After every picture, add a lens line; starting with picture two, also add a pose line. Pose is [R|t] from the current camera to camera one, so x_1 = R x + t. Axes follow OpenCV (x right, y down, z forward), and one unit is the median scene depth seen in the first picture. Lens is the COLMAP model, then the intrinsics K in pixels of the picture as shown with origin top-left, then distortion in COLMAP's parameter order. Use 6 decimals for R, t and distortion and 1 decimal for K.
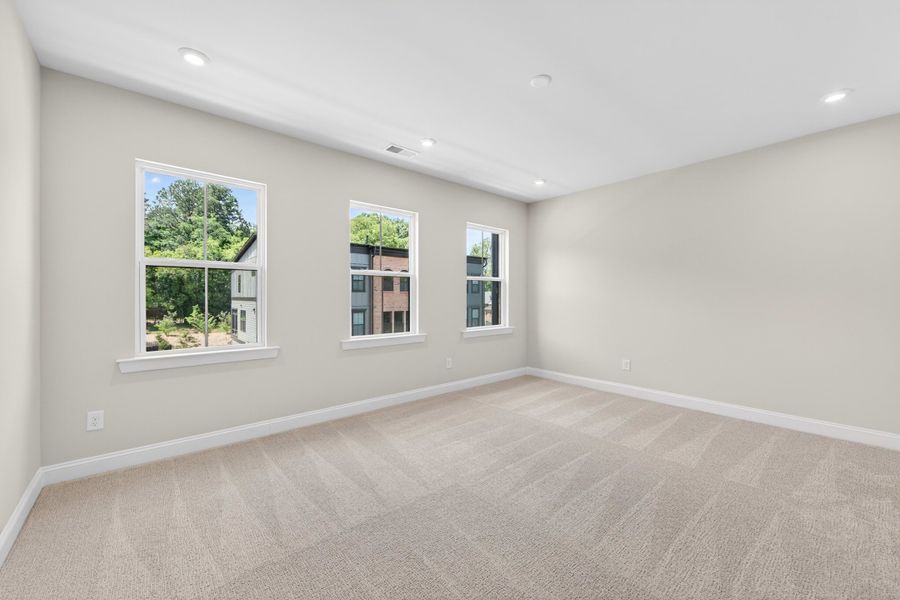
lens RADIAL K [[353.6, 0, 450.0], [0, 353.6, 300.0], [0, 0, 1]] dist [0.000420, -0.000341]
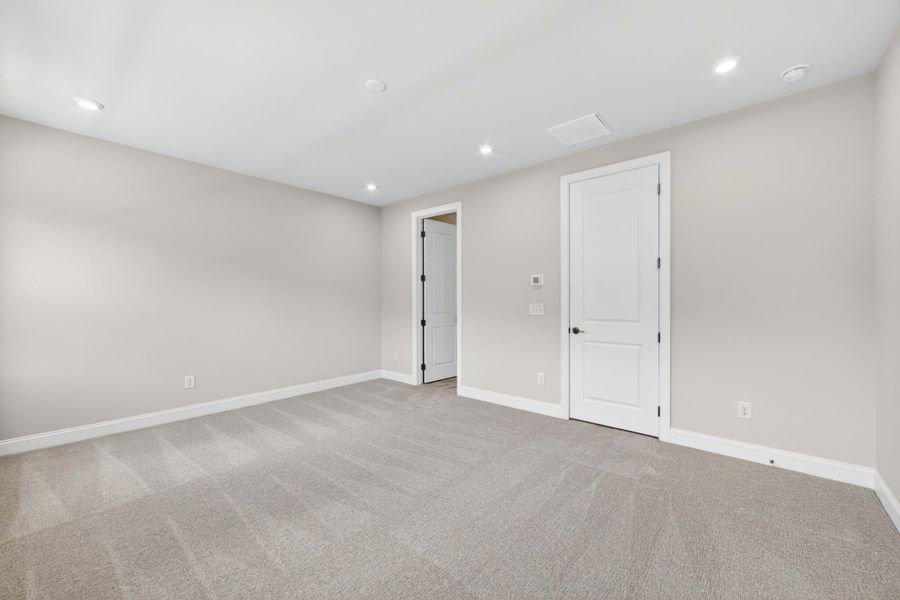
lens RADIAL K [[353.6, 0, 450.0], [0, 353.6, 300.0], [0, 0, 1]] dist [0.000420, -0.000341]
pose [[-0.144673, 0.004125, 0.989471, -0.624149], [0.013893, 0.999901, -0.002137, -0.000491], [-0.989382, 0.013438, -0.144716, 0.754907]]
